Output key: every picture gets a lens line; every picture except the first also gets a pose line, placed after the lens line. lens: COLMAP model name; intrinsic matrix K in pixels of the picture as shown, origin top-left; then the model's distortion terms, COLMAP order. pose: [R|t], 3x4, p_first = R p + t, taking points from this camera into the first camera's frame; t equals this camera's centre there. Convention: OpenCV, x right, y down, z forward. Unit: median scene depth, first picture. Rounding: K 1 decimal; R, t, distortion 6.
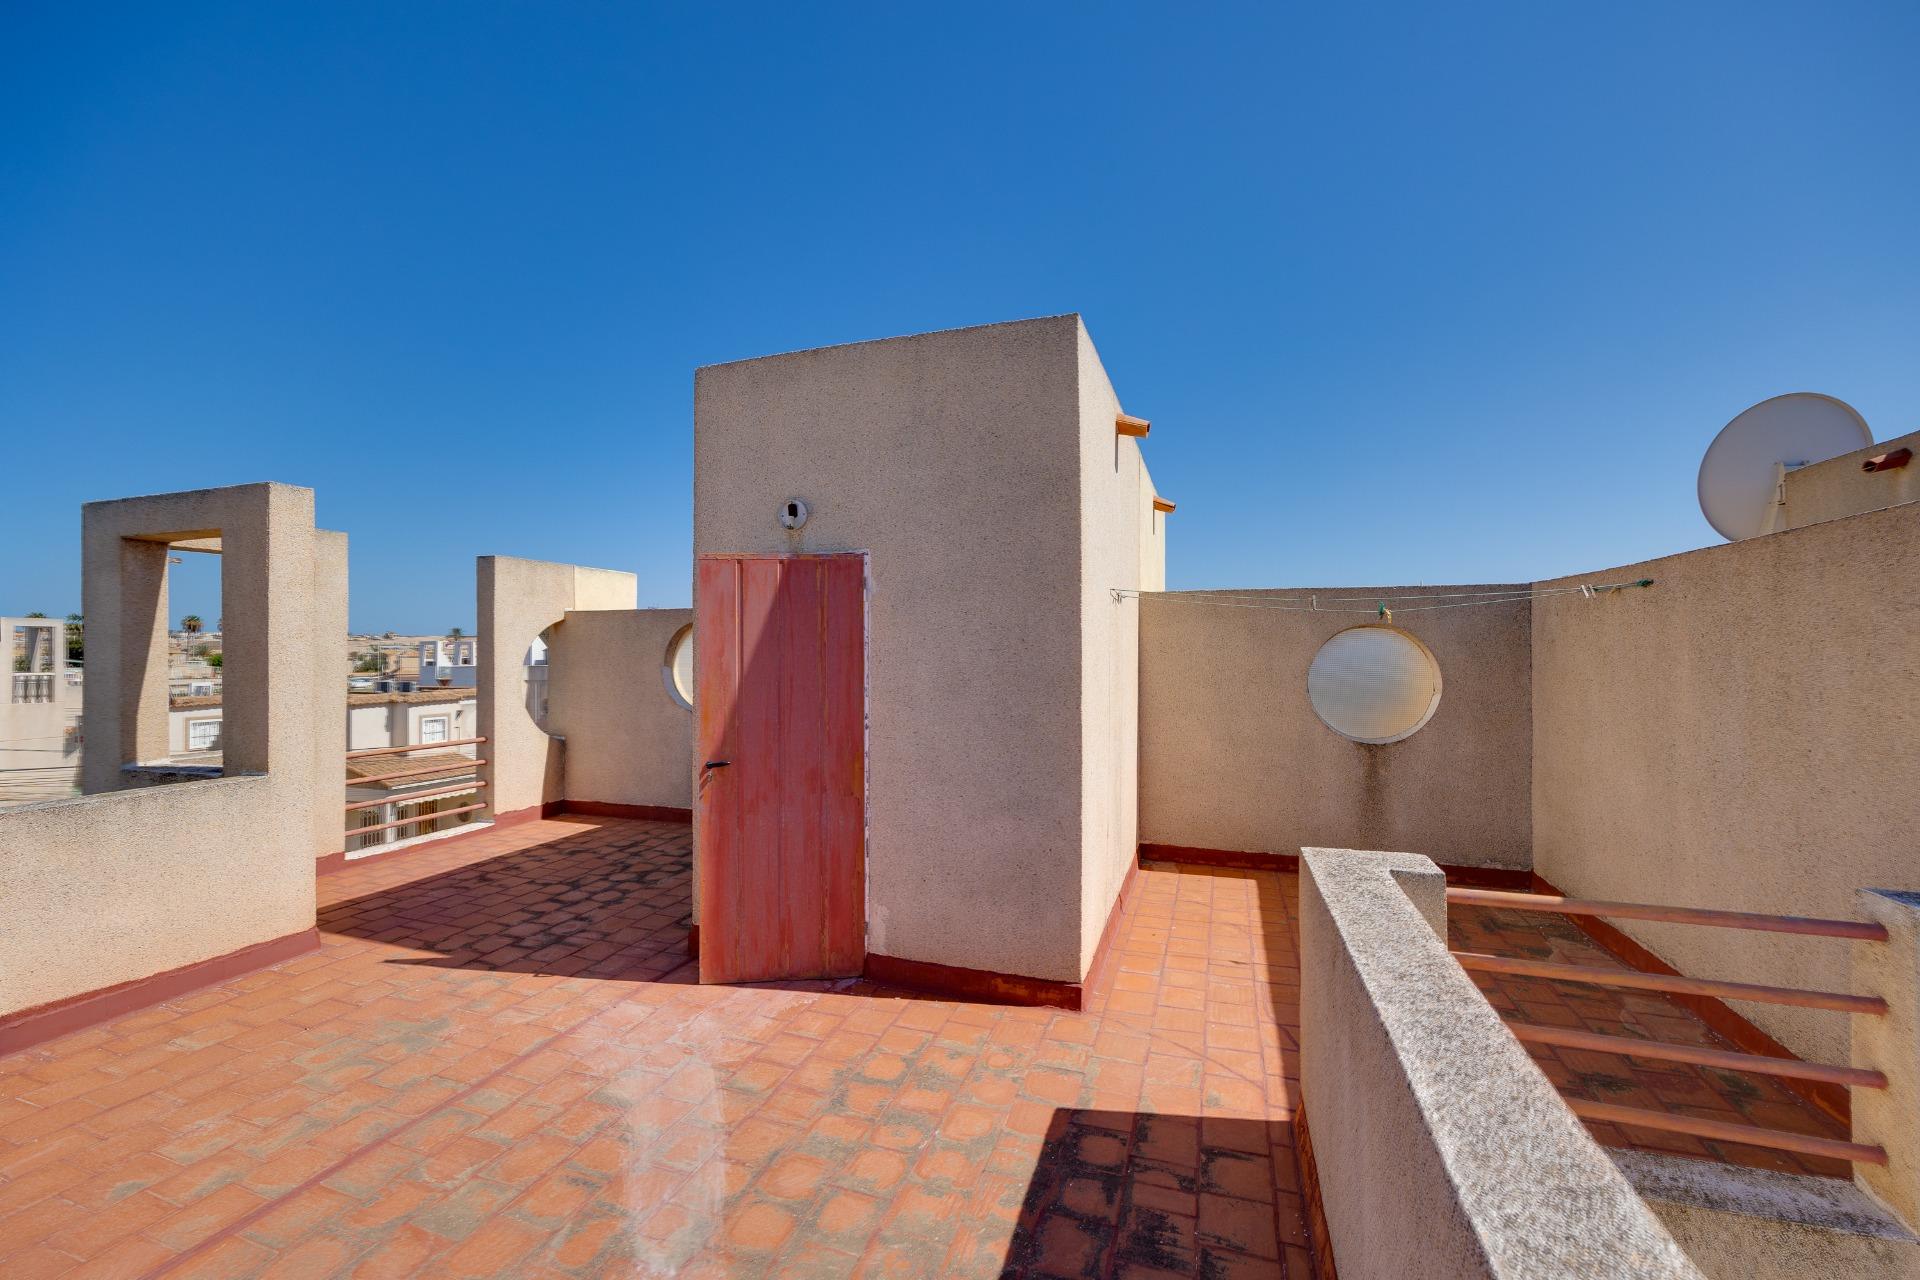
lens RADIAL K [[788.8, 0, 964.3], [0, 788.8, 641.7], [0, 0, 1]] dist [-0.004974, 0.001355]
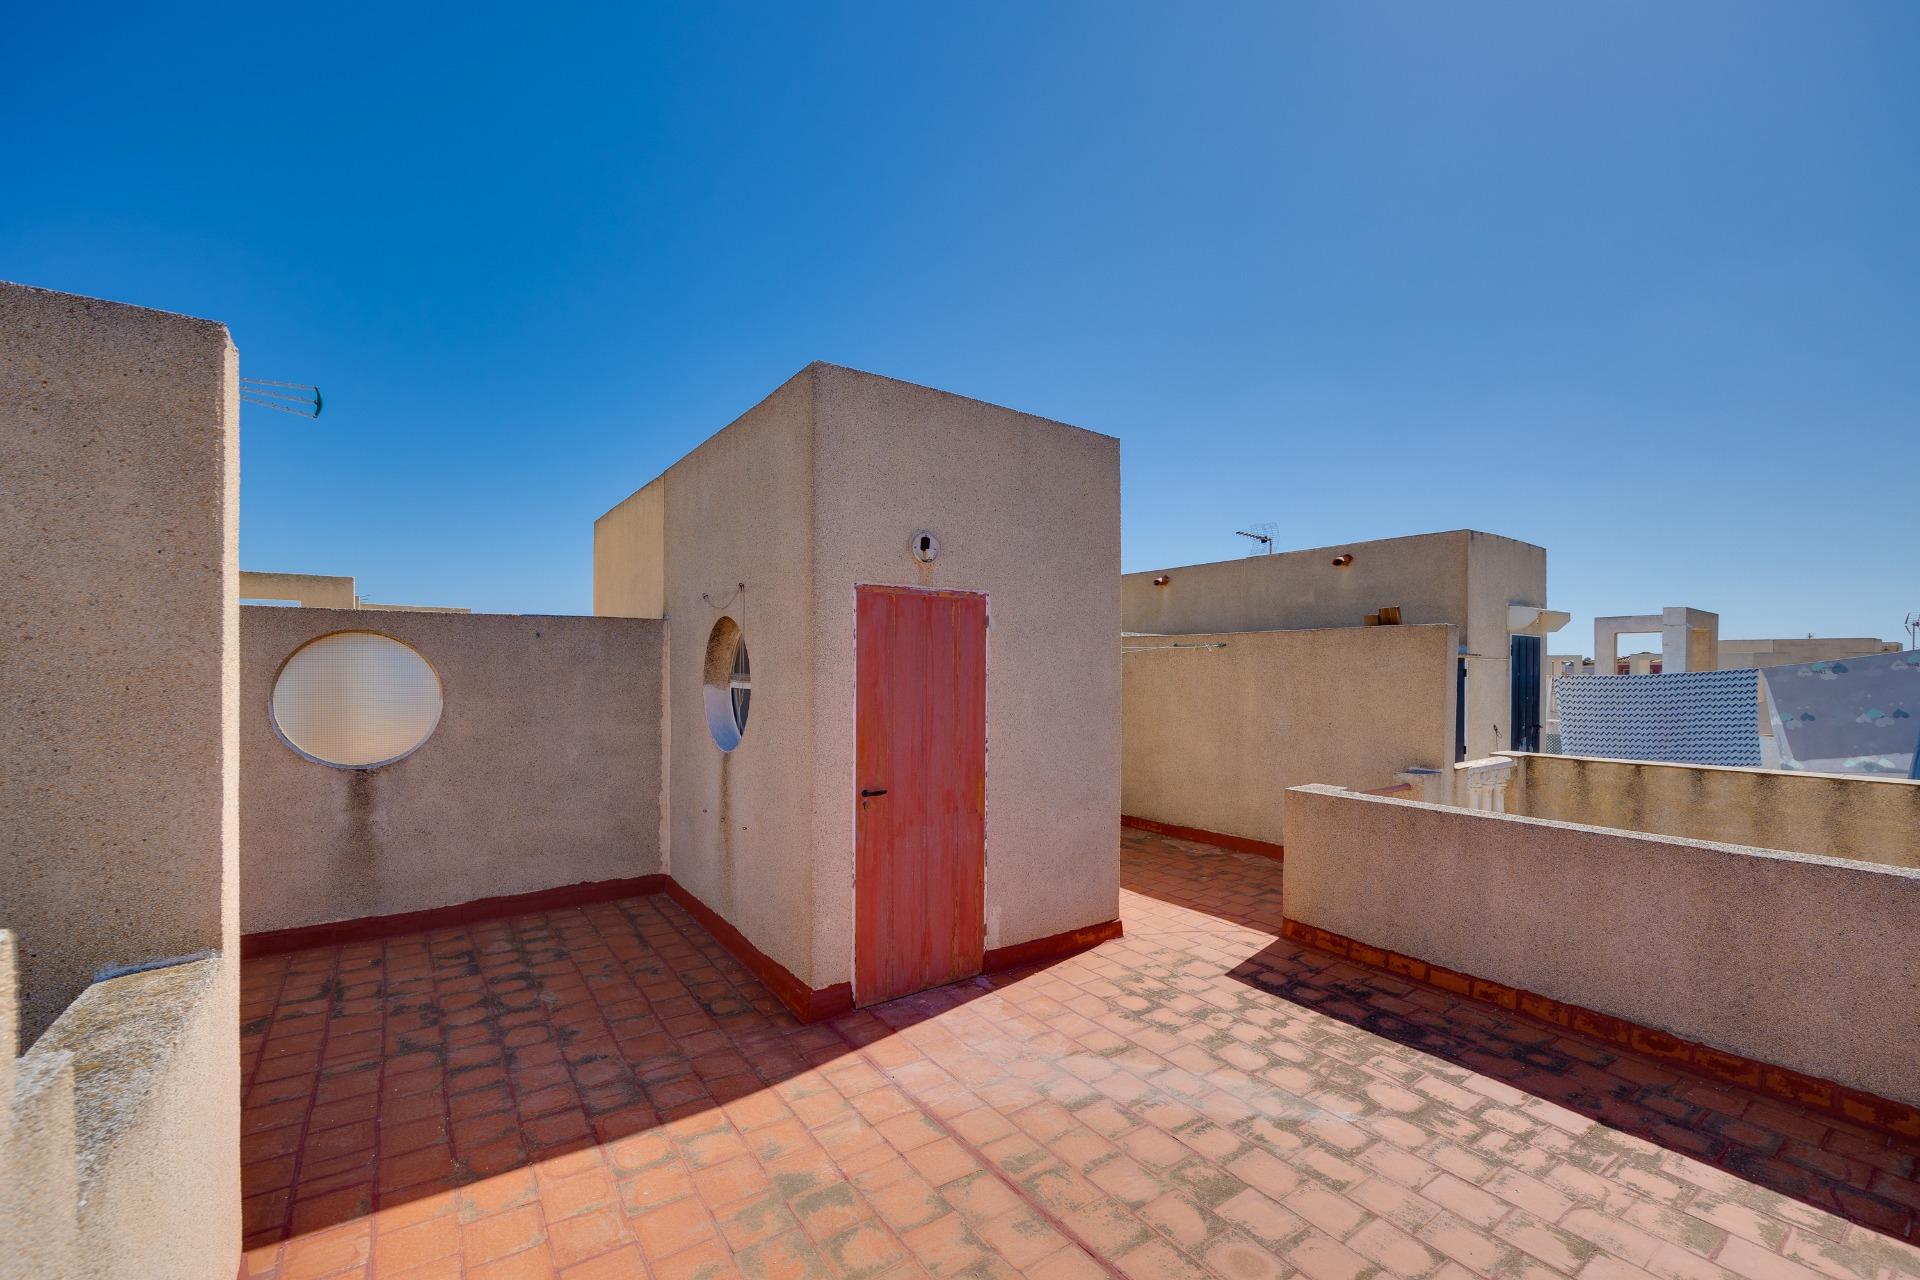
lens RADIAL K [[788.8, 0, 972.3], [0, 788.8, 669.2], [0, 0, 1]] dist [-0.004974, 0.001355]
pose [[0.565706, 0.007049, 0.824577, -1.007442], [-0.018380, 0.999823, 0.004062, -0.010211], [-0.824402, -0.017454, 0.565735, 0.367948]]
